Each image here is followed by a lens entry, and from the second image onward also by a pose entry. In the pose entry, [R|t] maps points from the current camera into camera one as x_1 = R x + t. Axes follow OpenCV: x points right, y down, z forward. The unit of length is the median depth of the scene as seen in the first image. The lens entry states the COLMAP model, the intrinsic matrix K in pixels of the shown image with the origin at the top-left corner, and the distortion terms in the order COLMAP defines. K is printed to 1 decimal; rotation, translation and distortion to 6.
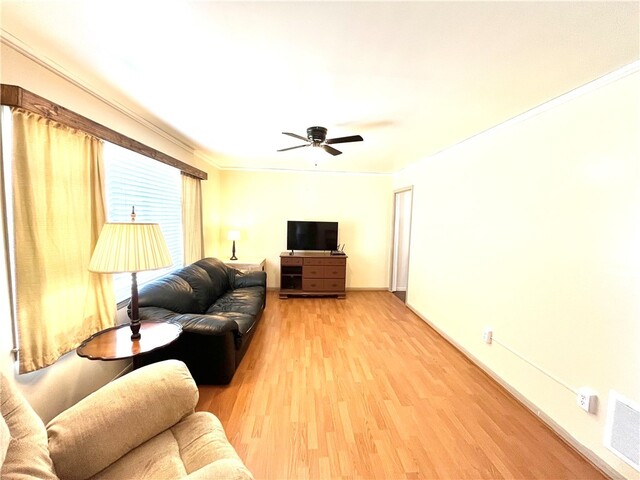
lens RADIAL K [[257.5, 0, 321.1], [0, 257.5, 240.2], [0, 0, 1]] dist [-0.000150, -0.001888]
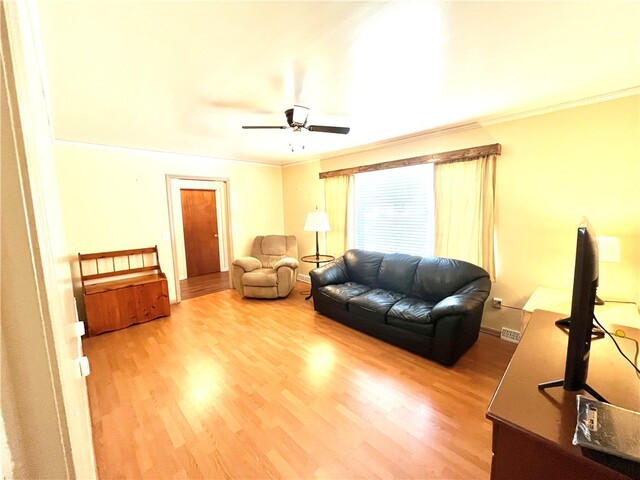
lens RADIAL K [[257.5, 0, 321.2], [0, 257.5, 236.9], [0, 0, 1]] dist [-0.000150, -0.001888]
pose [[-0.764701, 0.067467, -0.640844, 0.765206], [-0.048120, 0.985748, 0.161199, -0.211414], [0.642586, 0.154106, -0.750556, 2.613847]]
